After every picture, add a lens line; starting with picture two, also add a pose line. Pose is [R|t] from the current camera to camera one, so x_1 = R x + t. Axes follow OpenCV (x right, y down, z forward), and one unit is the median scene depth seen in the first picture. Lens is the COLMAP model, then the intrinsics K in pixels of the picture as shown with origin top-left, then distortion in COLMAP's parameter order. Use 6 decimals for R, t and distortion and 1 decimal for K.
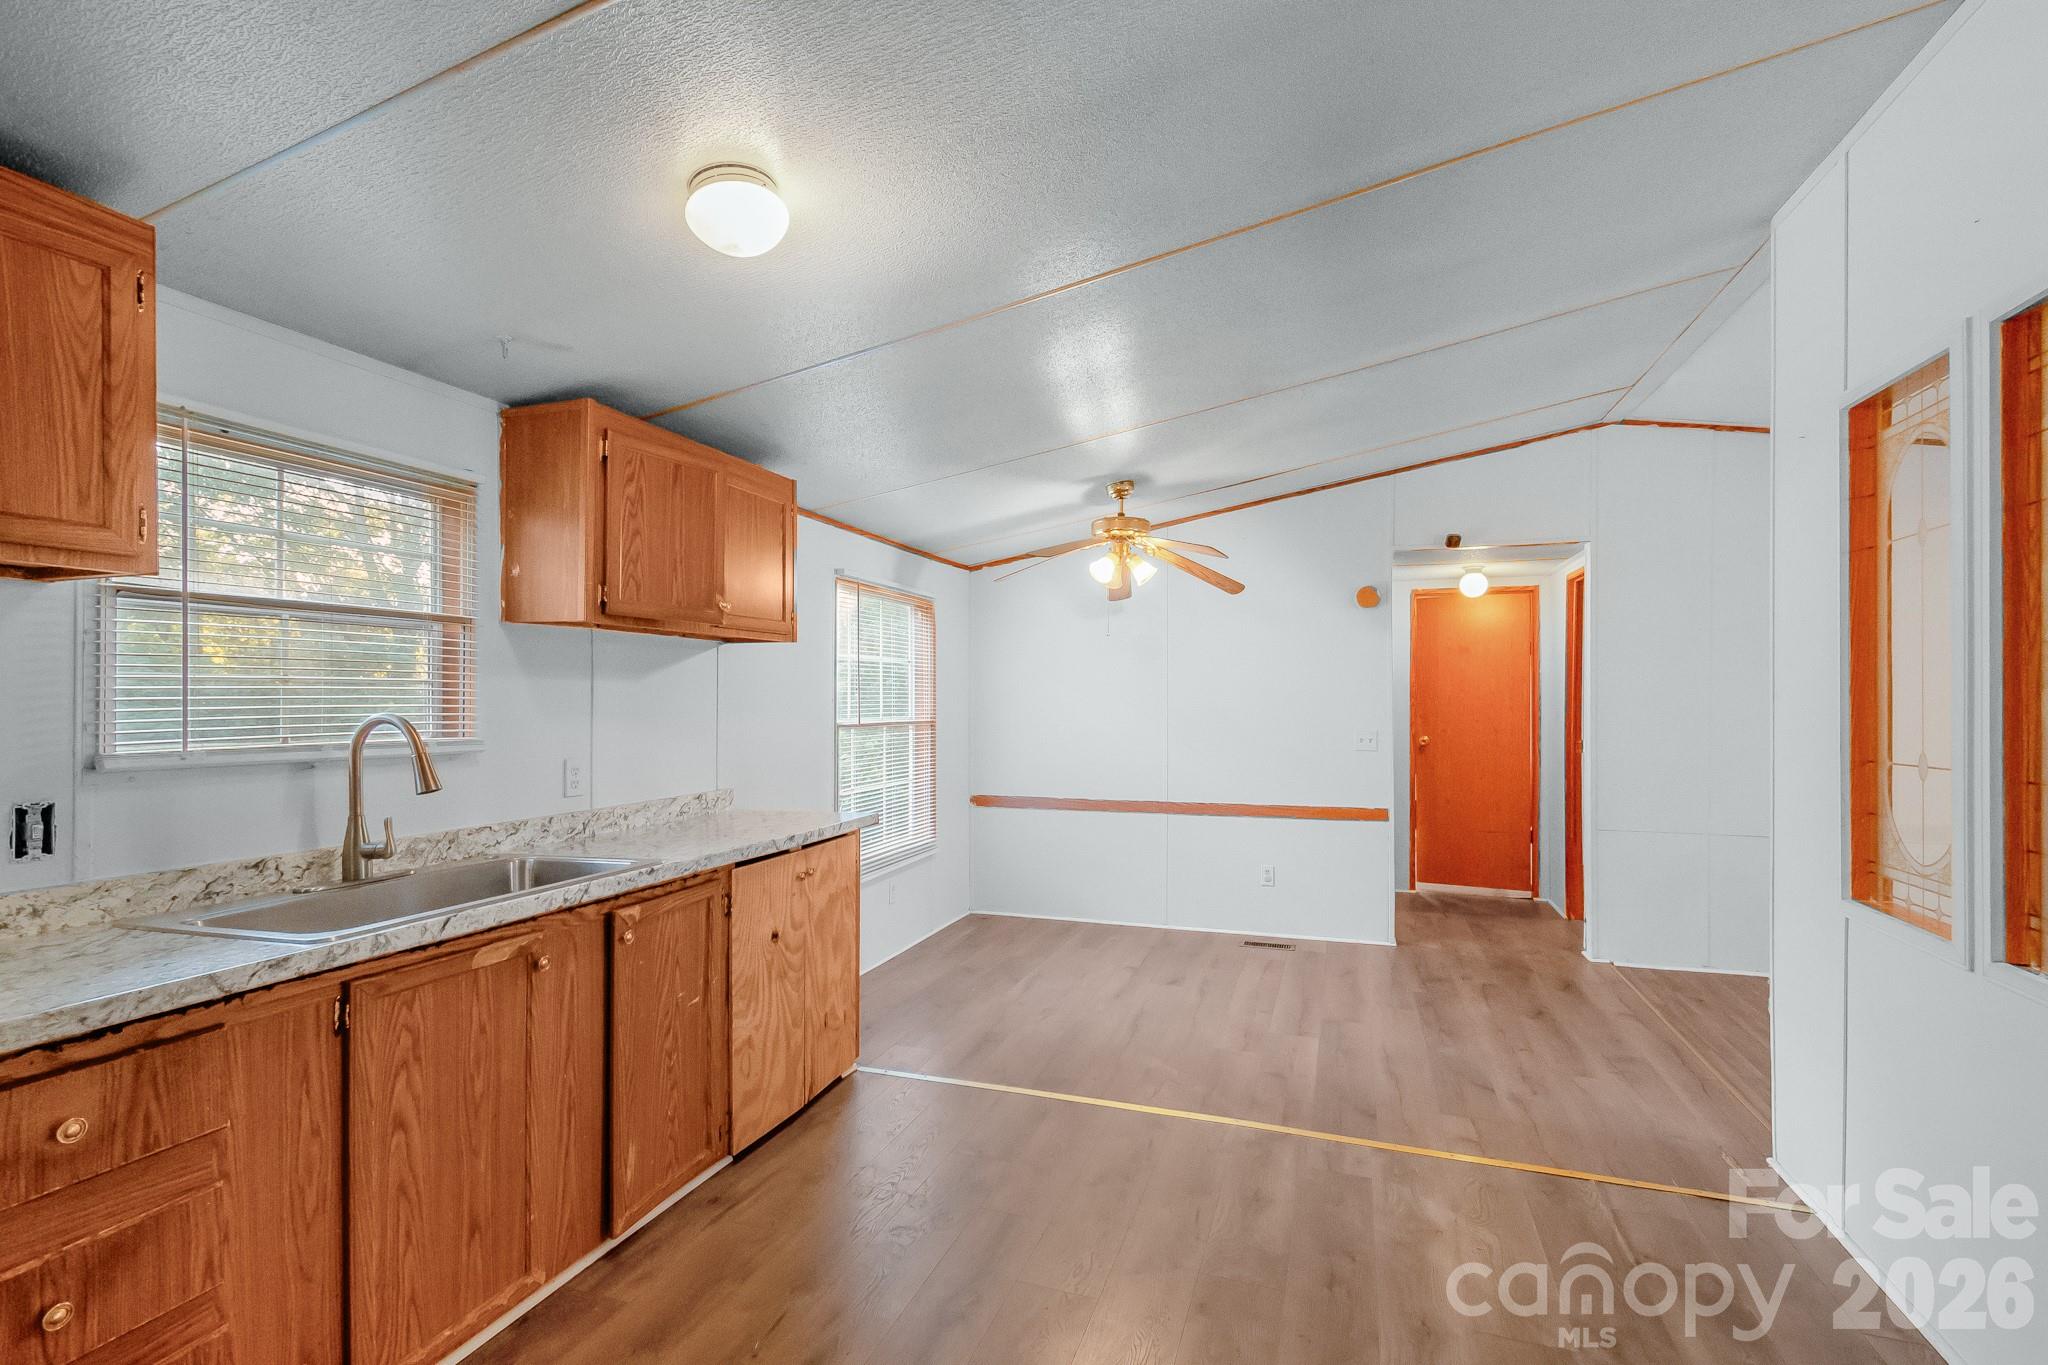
lens RADIAL K [[937.2, 0, 1019.2], [0, 937.2, 682.3], [0, 0, 1]] dist [0.001232, -0.002082]
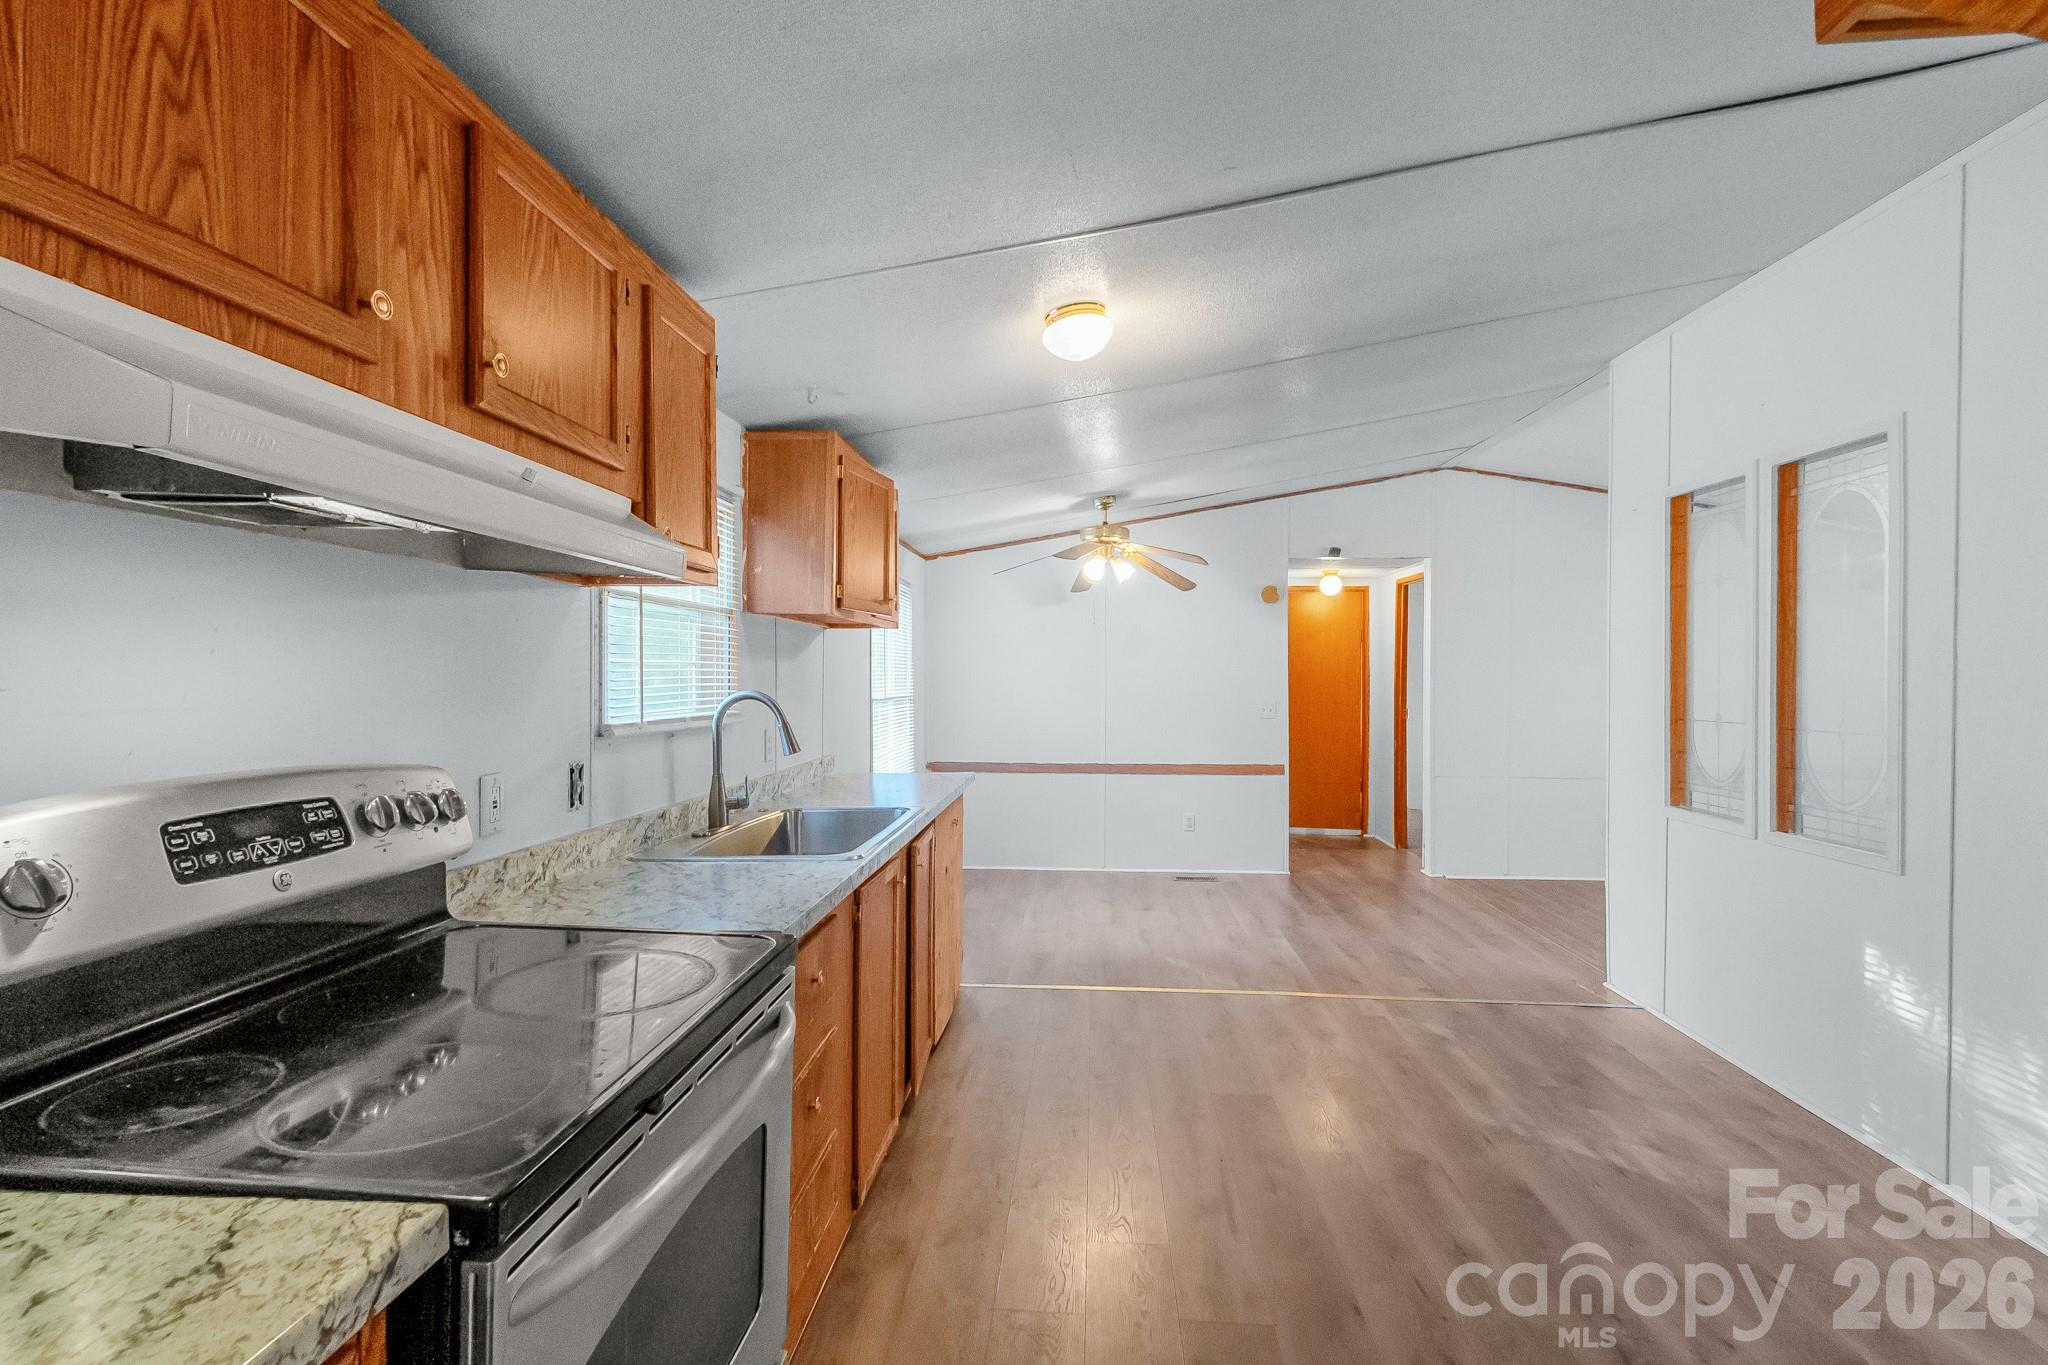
lens RADIAL K [[935.6, 0, 1005.6], [0, 935.6, 666.7], [0, 0, 1]] dist [-0.018487, -0.000279]
pose [[0.970548, 0.005206, 0.240850, -0.295276], [-0.007884, 0.999917, 0.010157, -0.006409], [-0.240777, -0.011757, 0.970509, -0.128122]]
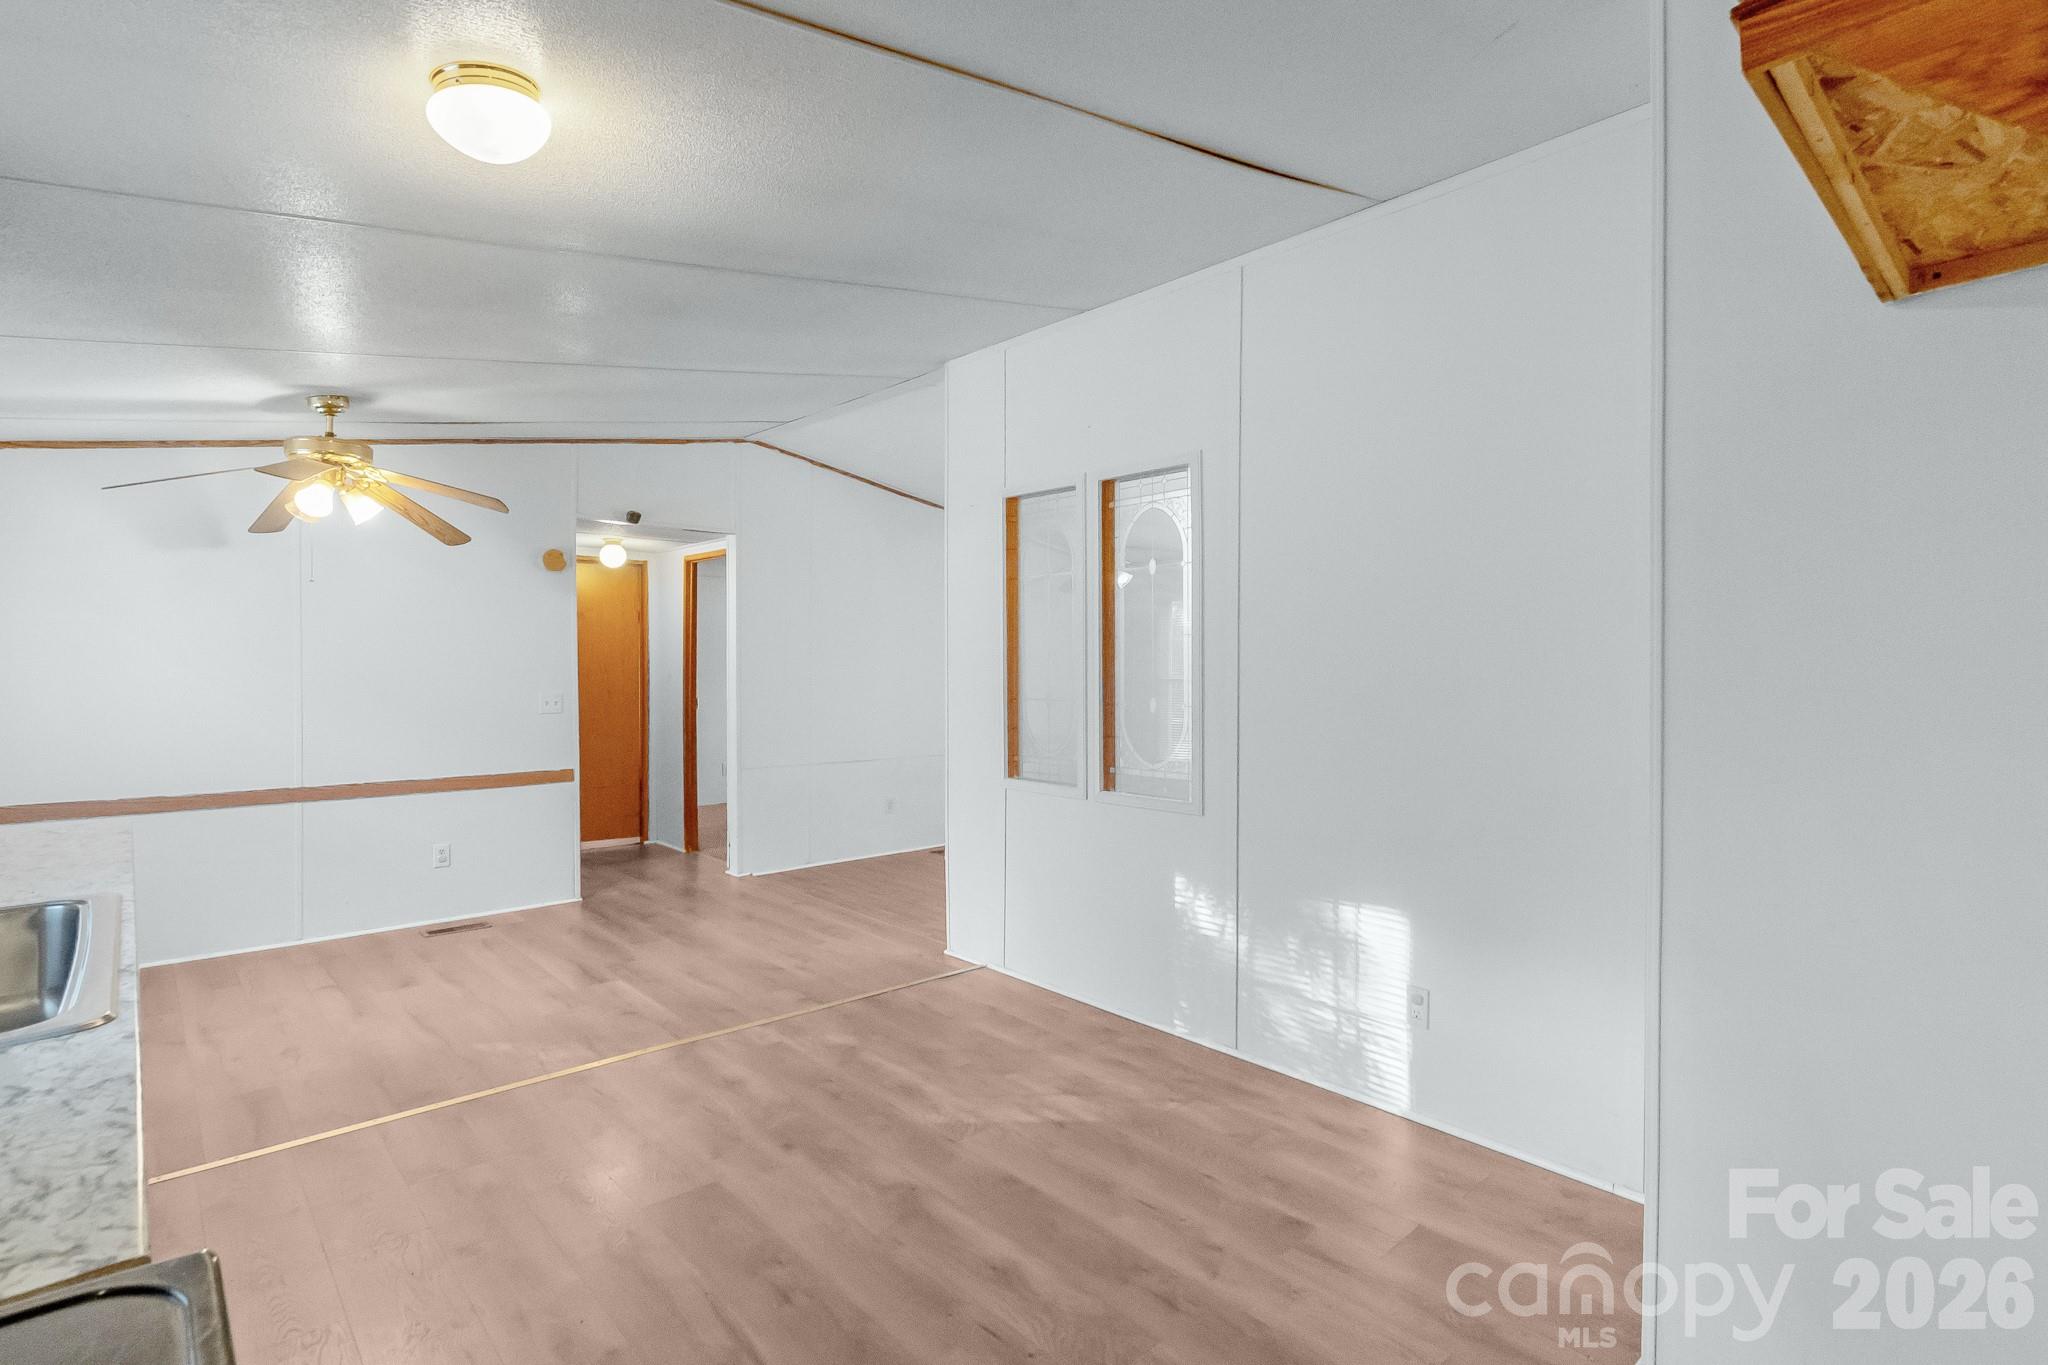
lens RADIAL K [[986.3, 0, 1066.2], [0, 986.3, 669.7], [0, 0, 1]] dist [0.000567, -0.000243]
pose [[0.455254, -0.001891, 0.890360, -0.356862], [-0.019515, 0.999736, 0.012101, 0.002219], [-0.890148, -0.022885, 0.455097, 0.034101]]
